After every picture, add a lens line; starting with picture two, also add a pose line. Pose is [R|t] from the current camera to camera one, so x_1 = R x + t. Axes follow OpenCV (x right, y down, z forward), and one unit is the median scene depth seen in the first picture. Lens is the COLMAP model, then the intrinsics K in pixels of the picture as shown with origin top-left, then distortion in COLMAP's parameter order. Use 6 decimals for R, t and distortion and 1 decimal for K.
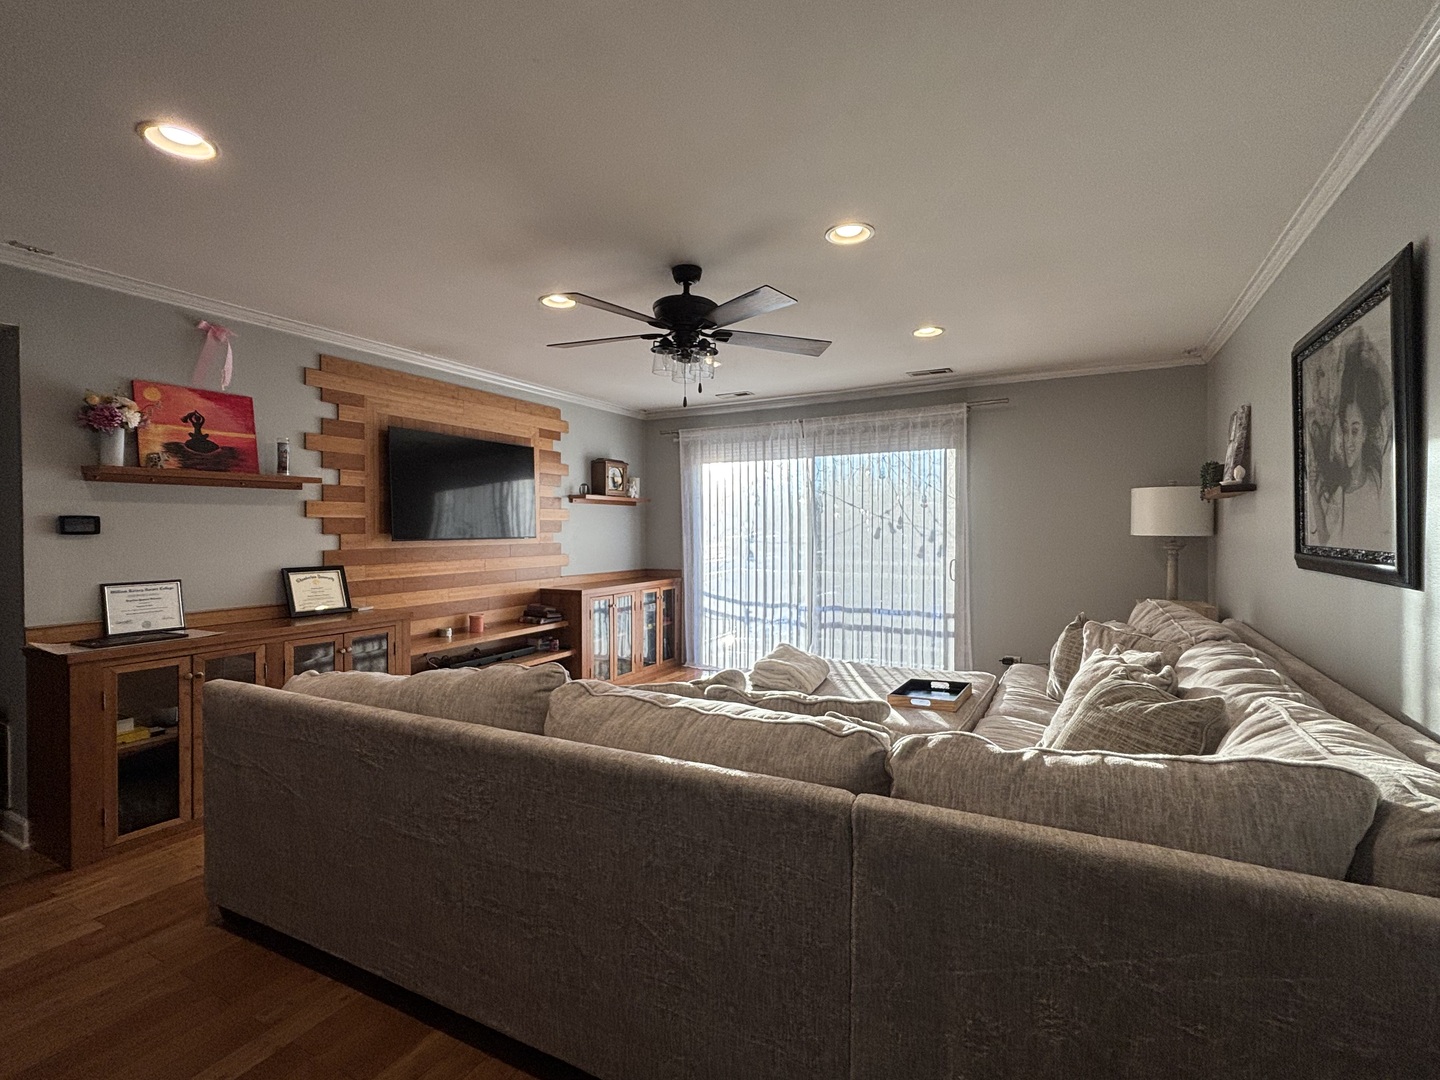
lens RADIAL K [[679.0, 0, 711.6], [0, 679.0, 533.8], [0, 0, 1]] dist [0.000670, -0.000481]
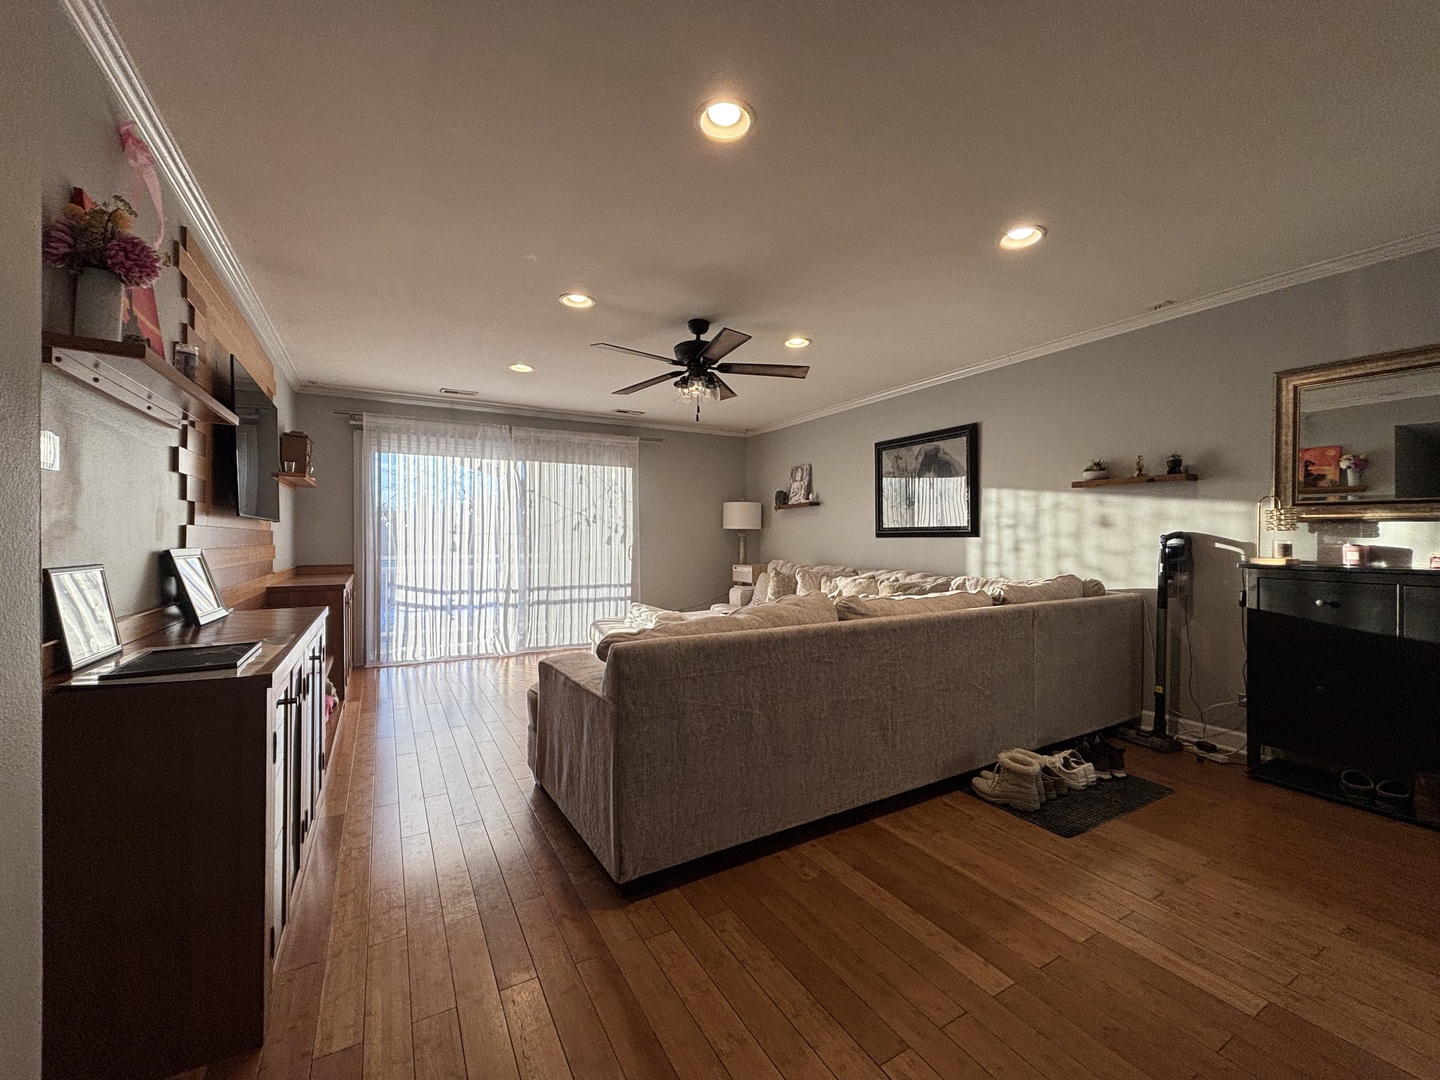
lens RADIAL K [[579.6, 0, 729.4], [0, 579.6, 544.8], [0, 0, 1]] dist [0.004171, 0.000069]
pose [[0.494786, -0.005009, 0.869001, -0.563637], [0.004453, 0.999985, 0.003228, 0.031568], [-0.869004, 0.002272, 0.494800, 0.204734]]
